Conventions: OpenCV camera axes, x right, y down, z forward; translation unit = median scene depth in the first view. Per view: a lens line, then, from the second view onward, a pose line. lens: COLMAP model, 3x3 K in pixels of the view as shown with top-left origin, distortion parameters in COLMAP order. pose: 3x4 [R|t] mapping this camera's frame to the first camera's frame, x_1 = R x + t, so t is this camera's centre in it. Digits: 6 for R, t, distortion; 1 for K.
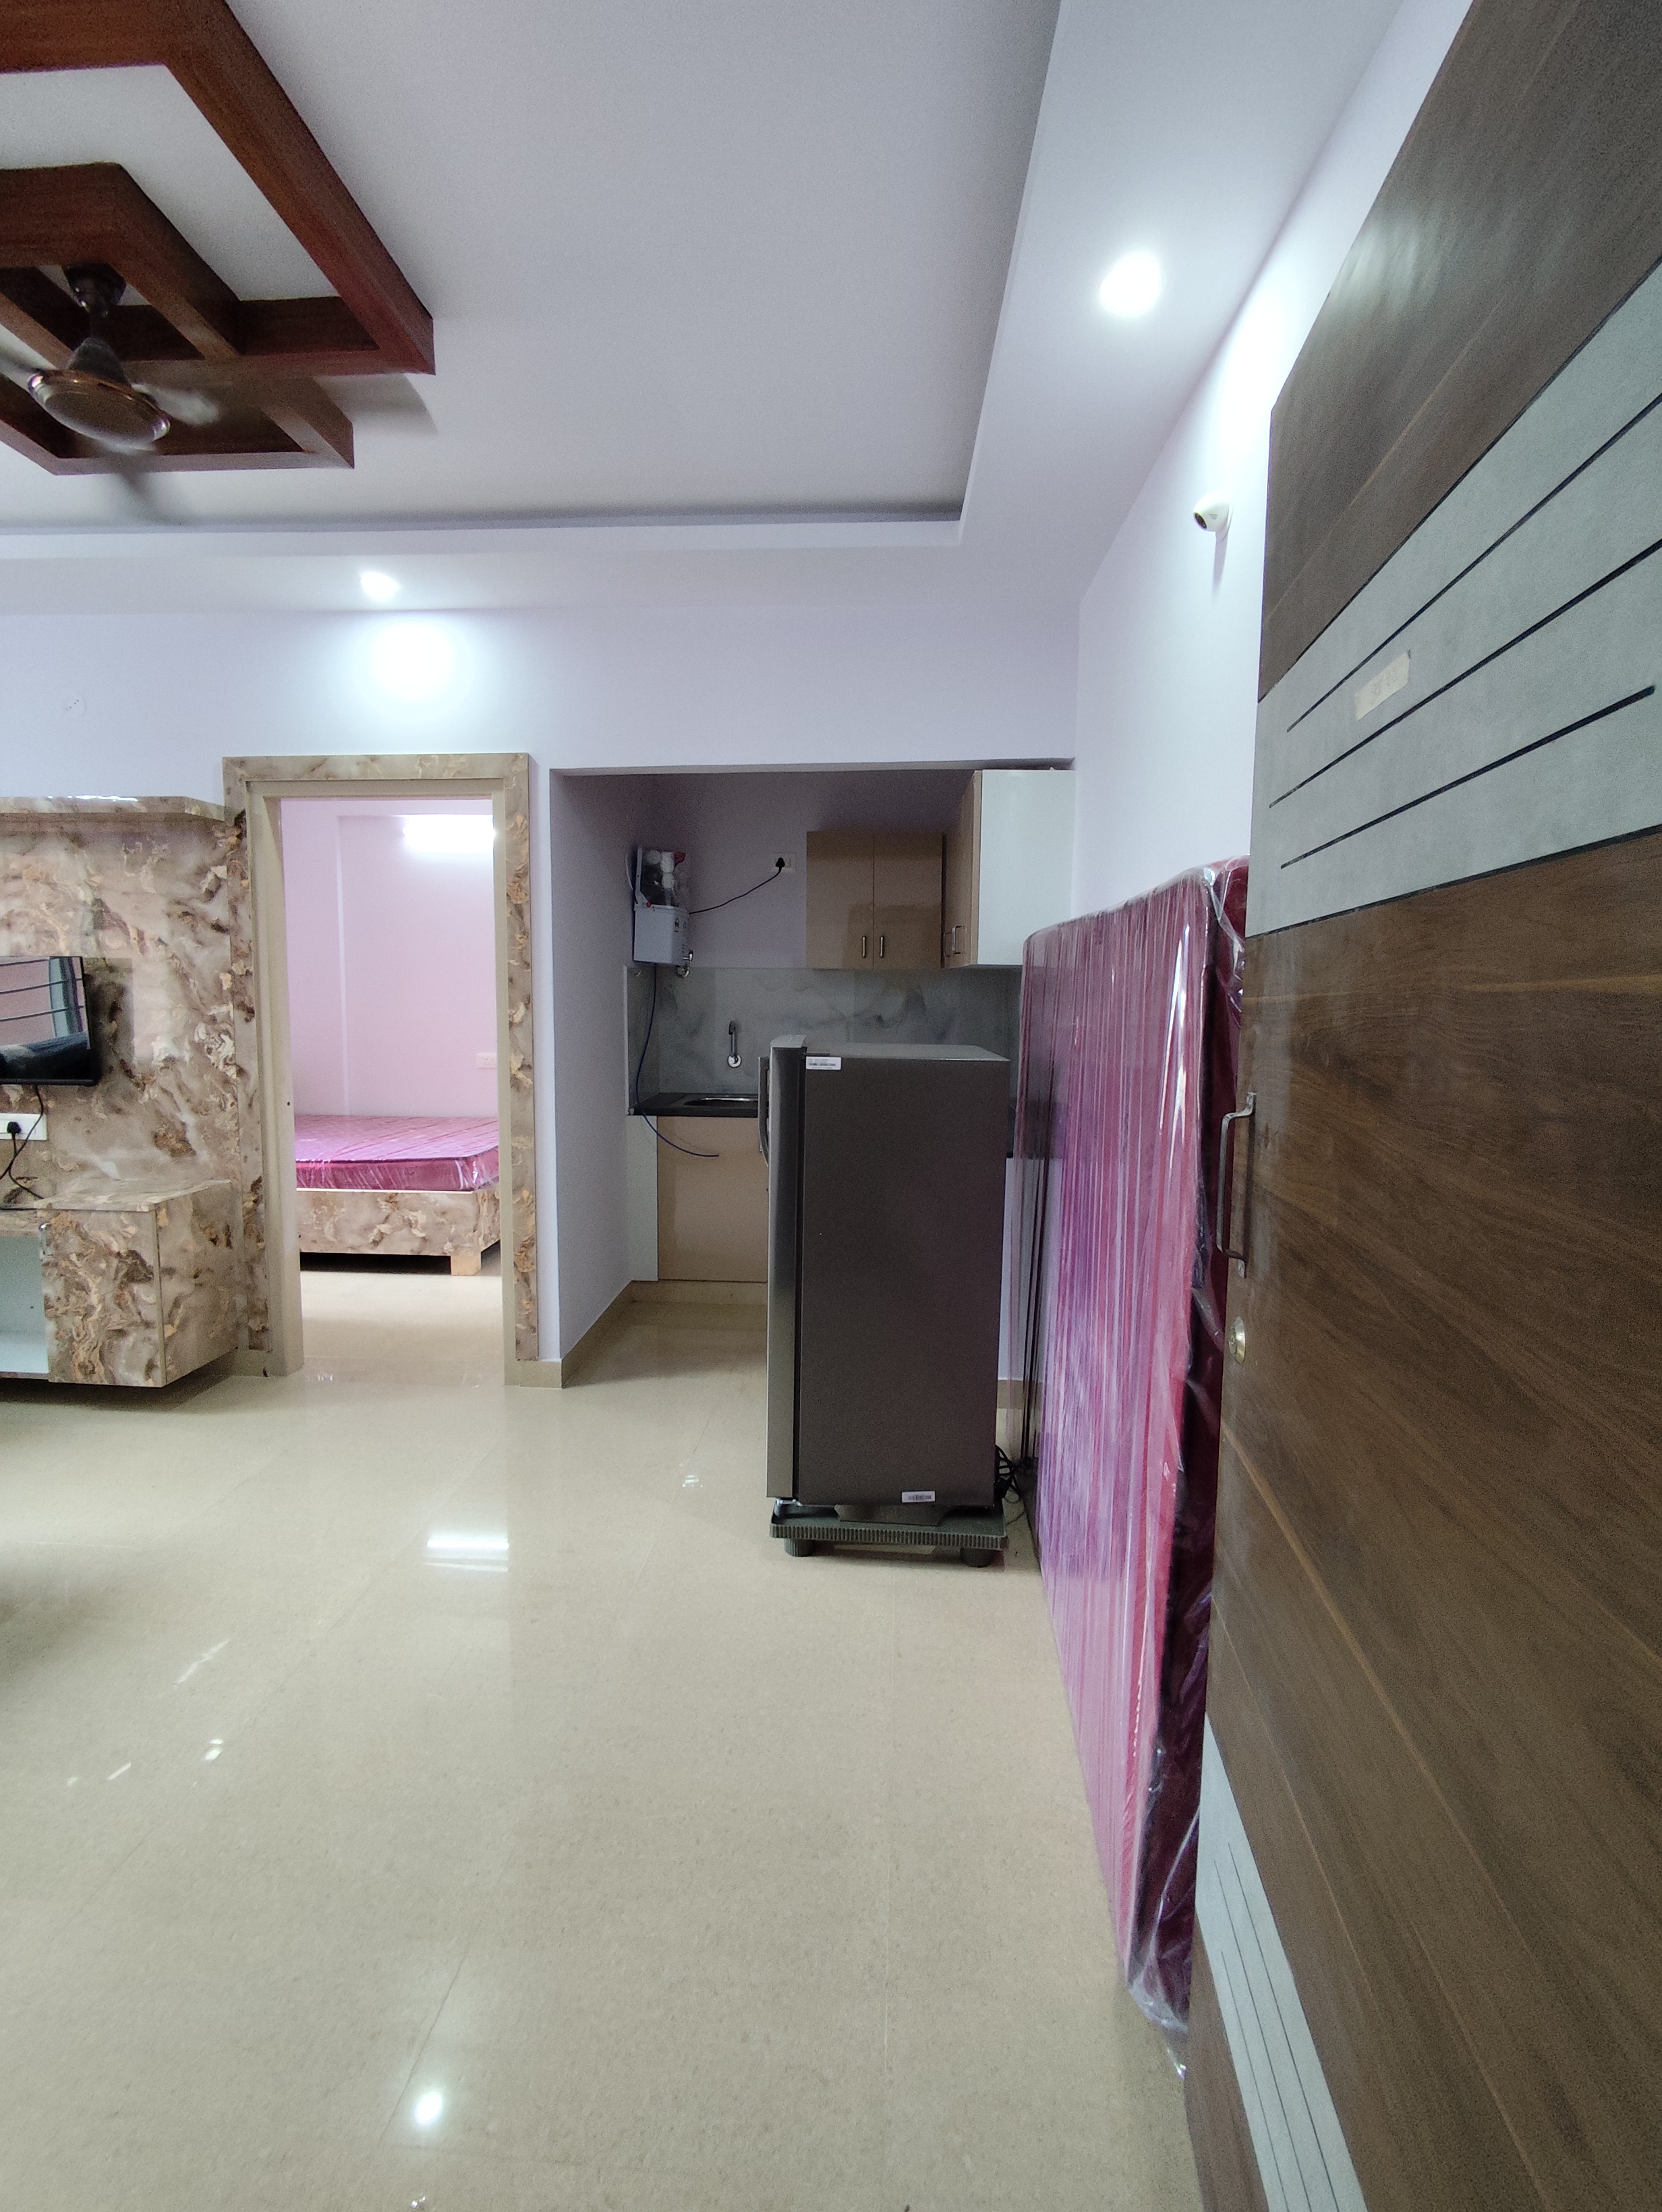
lens RADIAL K [[1014.3, 0, 818.5], [0, 1014.3, 1113.0], [0, 0, 1]] dist [-0.002683, -0.000159]
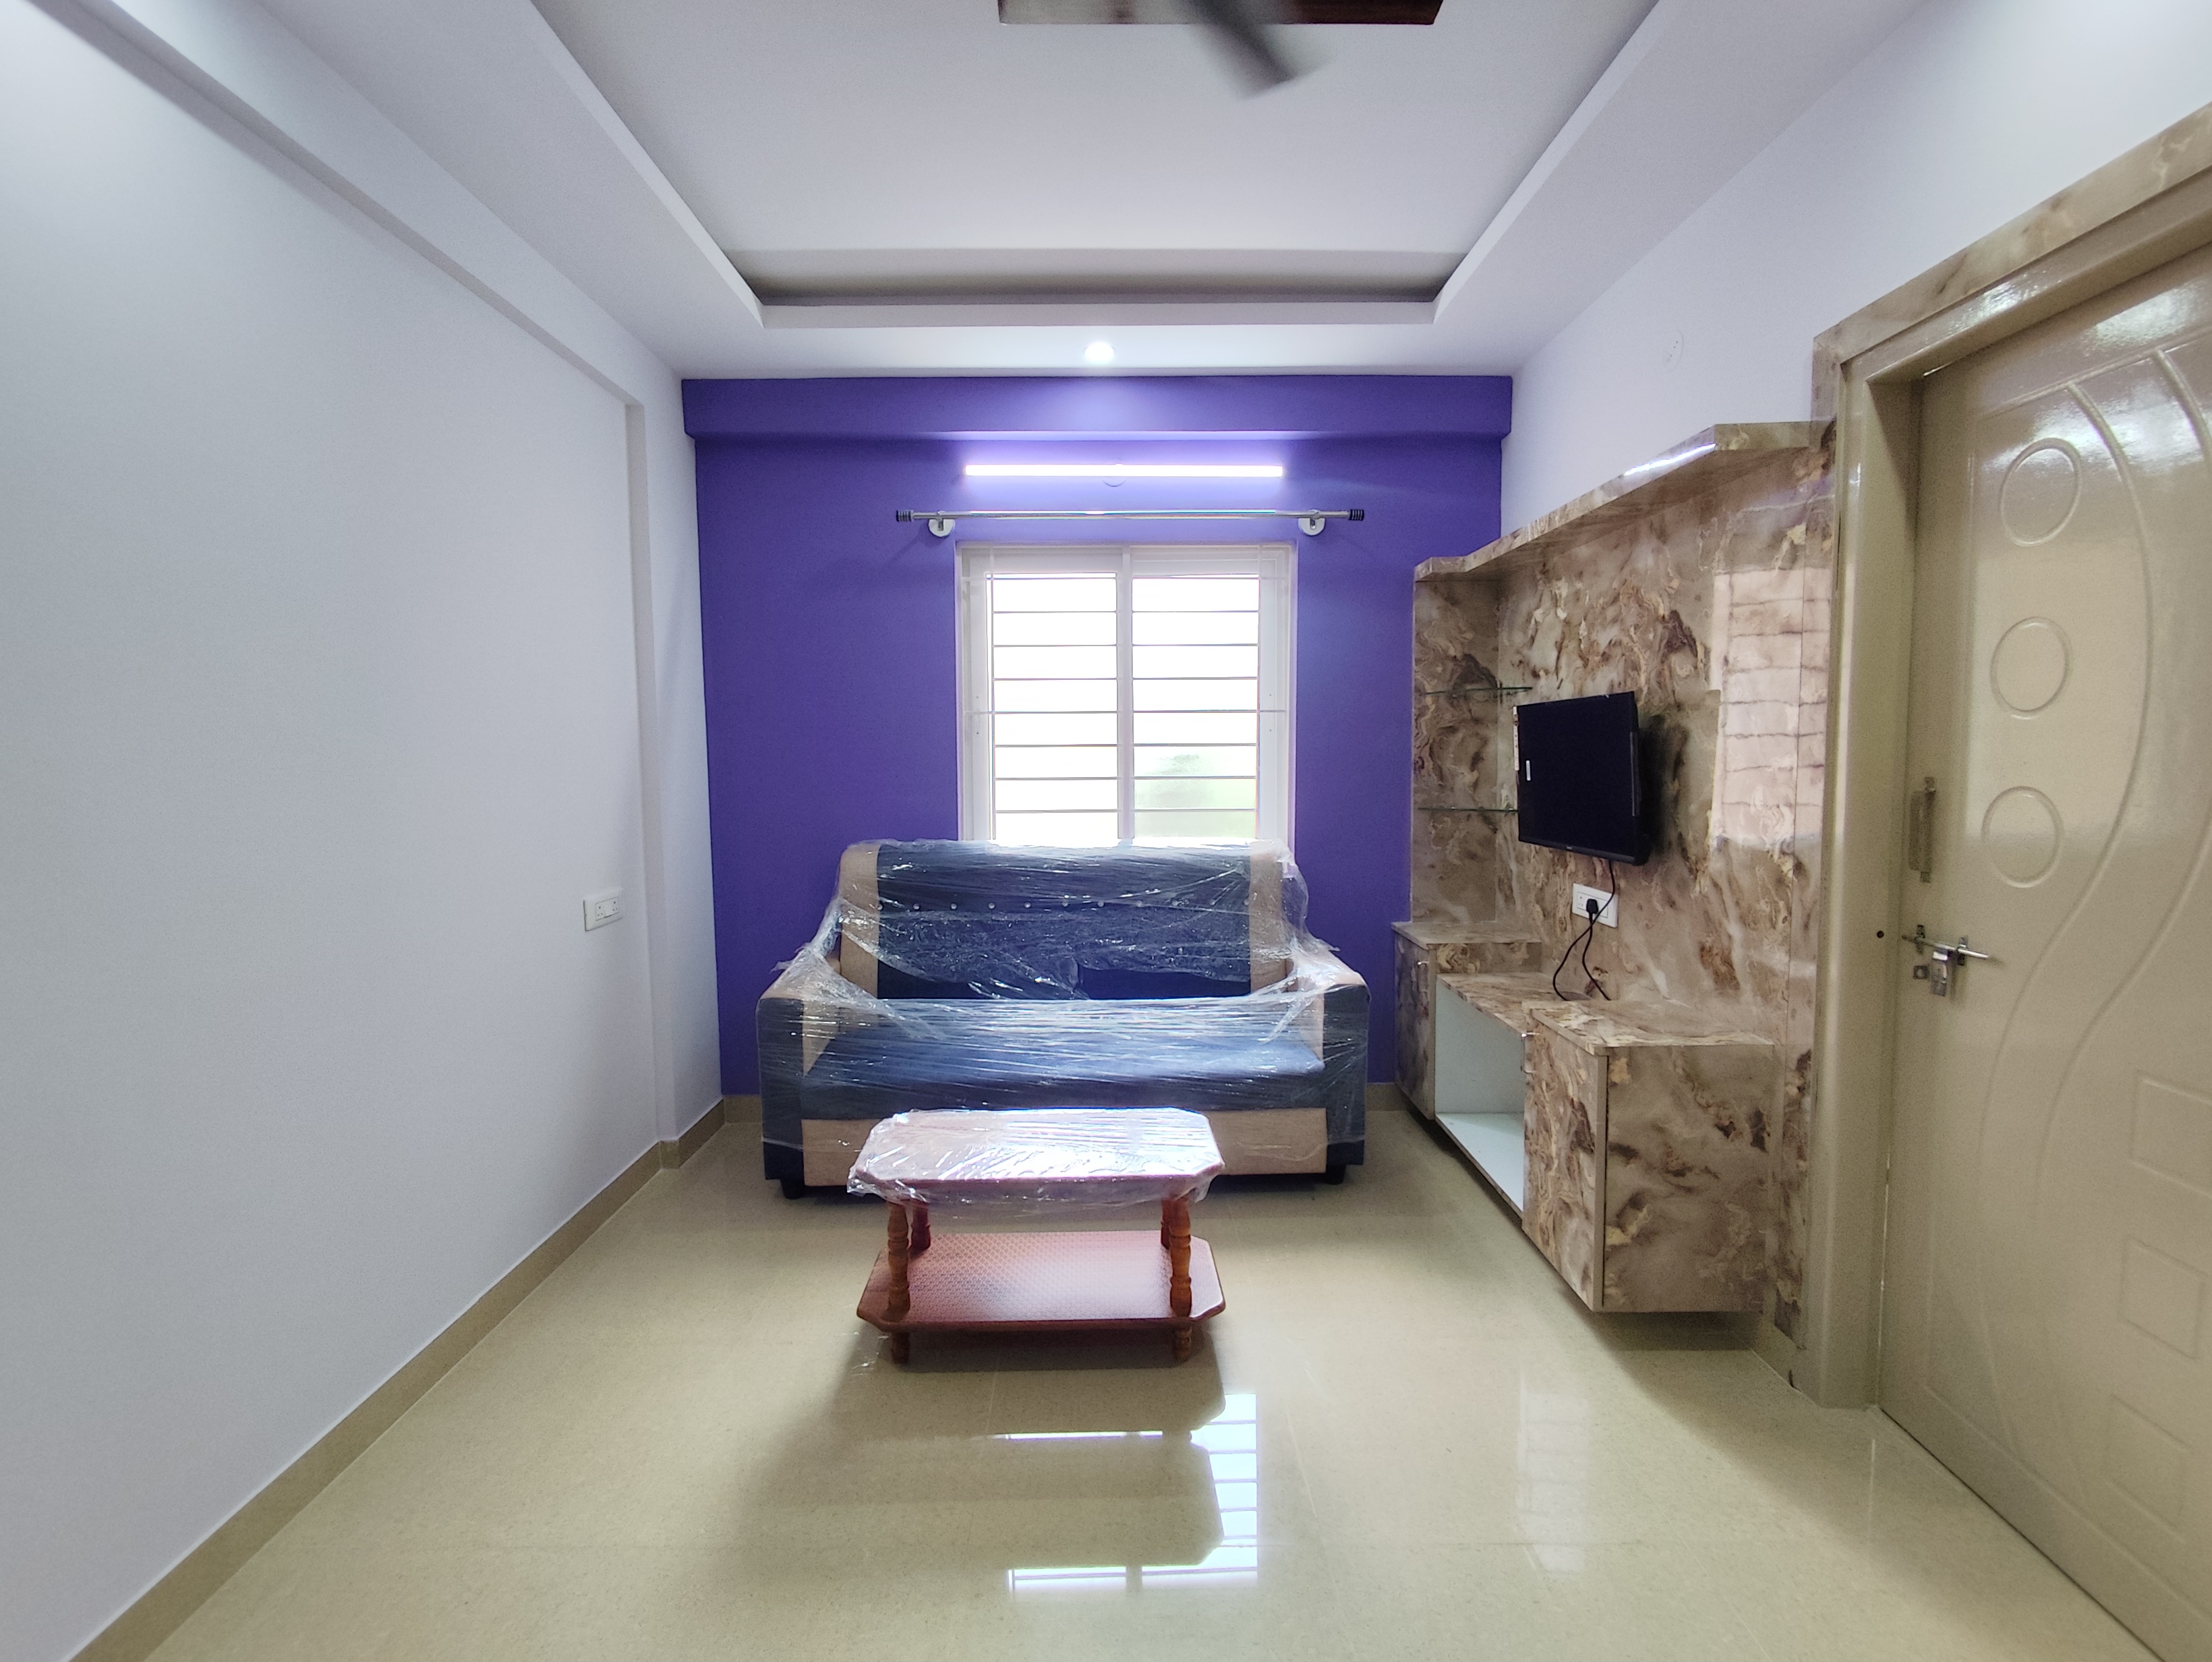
lens RADIAL K [[1014.3, 0, 1100.0], [0, 1014.3, 826.4], [0, 0, 1]] dist [-0.002683, -0.000159]
pose [[0.067222, 0.064327, -0.995662, -0.008233], [-0.102847, 0.993050, 0.057214, -0.056584], [0.992423, 0.098555, 0.073370, 0.546839]]
